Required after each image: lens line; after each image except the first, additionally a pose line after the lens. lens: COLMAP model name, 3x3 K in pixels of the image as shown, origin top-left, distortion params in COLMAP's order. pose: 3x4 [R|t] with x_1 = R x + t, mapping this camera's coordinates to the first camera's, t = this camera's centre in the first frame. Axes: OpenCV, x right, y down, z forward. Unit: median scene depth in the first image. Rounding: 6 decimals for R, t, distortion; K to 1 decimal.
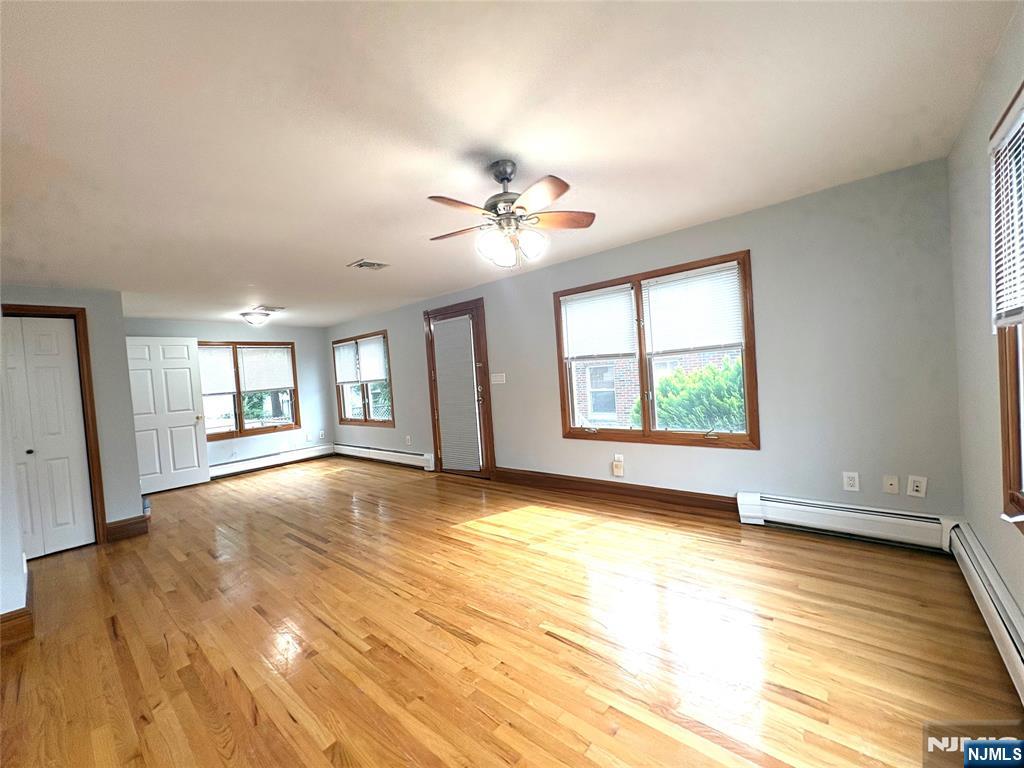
lens RADIAL K [[406.7, 0, 511.3], [0, 406.7, 383.6], [0, 0, 1]] dist [-0.000479, 0.000567]
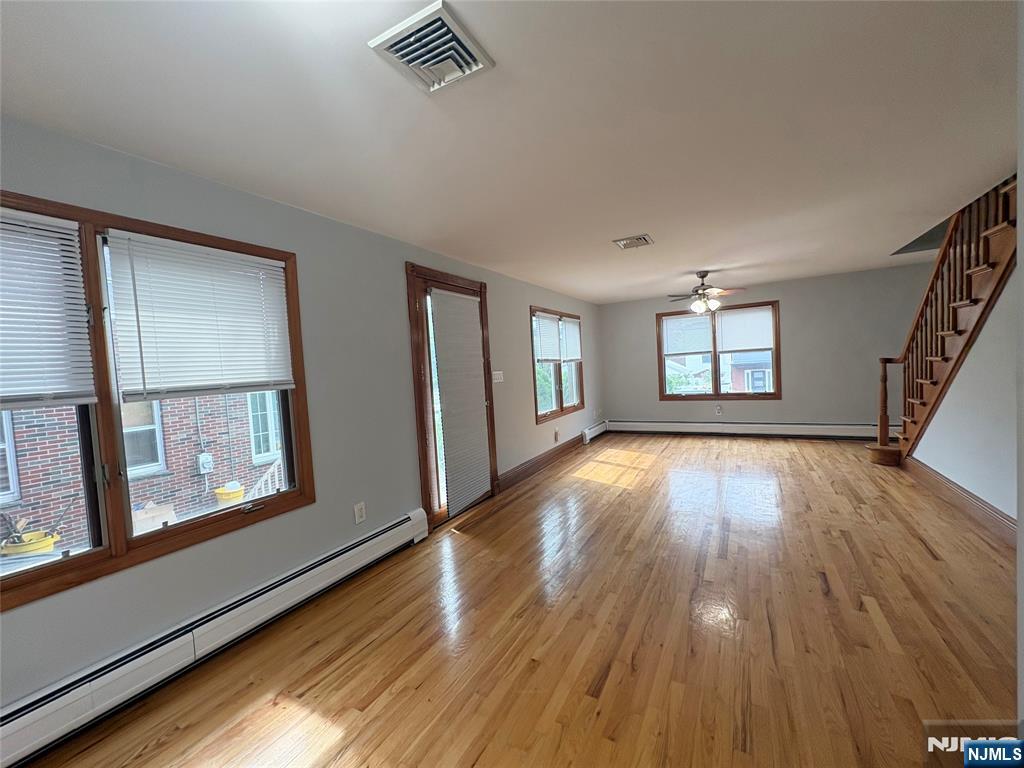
lens RADIAL K [[406.7, 0, 508.5], [0, 406.7, 387.5], [0, 0, 1]] dist [-0.000479, 0.000567]
pose [[-0.178205, 0.030384, 0.983524, -1.240644], [0.097803, 0.995121, -0.013021, 0.034335], [-0.979121, 0.093871, -0.180308, 1.510098]]
